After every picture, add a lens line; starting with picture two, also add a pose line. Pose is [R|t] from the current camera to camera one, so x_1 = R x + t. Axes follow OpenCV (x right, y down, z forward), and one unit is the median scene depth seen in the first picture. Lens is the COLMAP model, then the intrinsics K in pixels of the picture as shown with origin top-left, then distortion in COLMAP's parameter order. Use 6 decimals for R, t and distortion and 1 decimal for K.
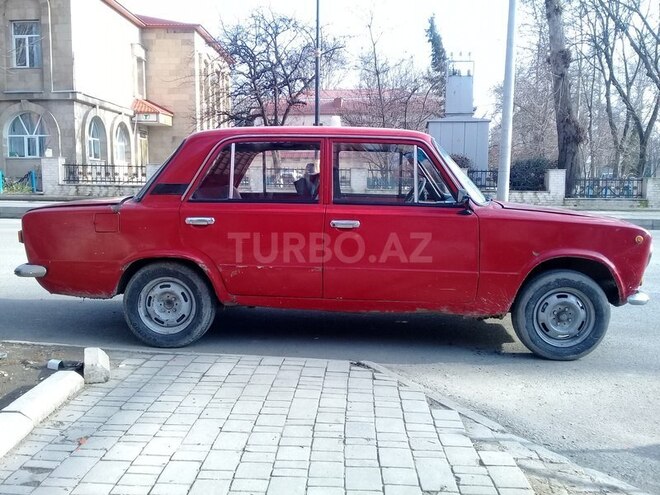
lens RADIAL K [[607.4, 0, 330.0], [0, 607.4, 247.5], [0, 0, 1]] dist [-0.002482, -0.012121]
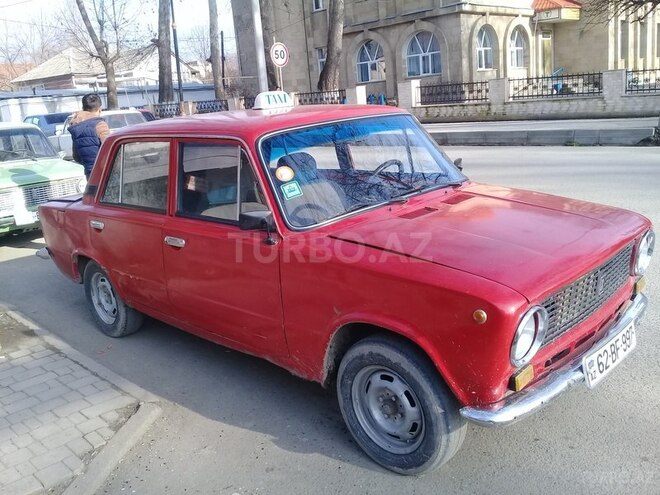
lens RADIAL K [[607.4, 0, 330.0], [0, 607.4, 247.5], [0, 0, 1]] dist [-0.002482, -0.012121]
pose [[0.745145, 0.091617, -0.660579, 0.110029], [0.020081, 0.986987, 0.159539, -0.023908], [0.666600, -0.132145, 0.733609, 0.072283]]
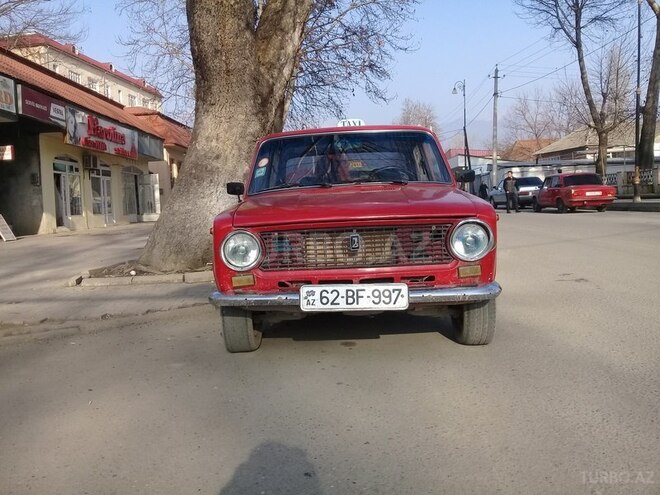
lens RADIAL K [[607.4, 0, 330.0], [0, 607.4, 247.5], [0, 0, 1]] dist [-0.002482, -0.012121]
pose [[0.033260, 0.063526, -0.997426, 0.203758], [-0.064756, 0.996018, 0.061277, -0.005115], [0.997347, 0.062551, 0.037242, 0.172208]]
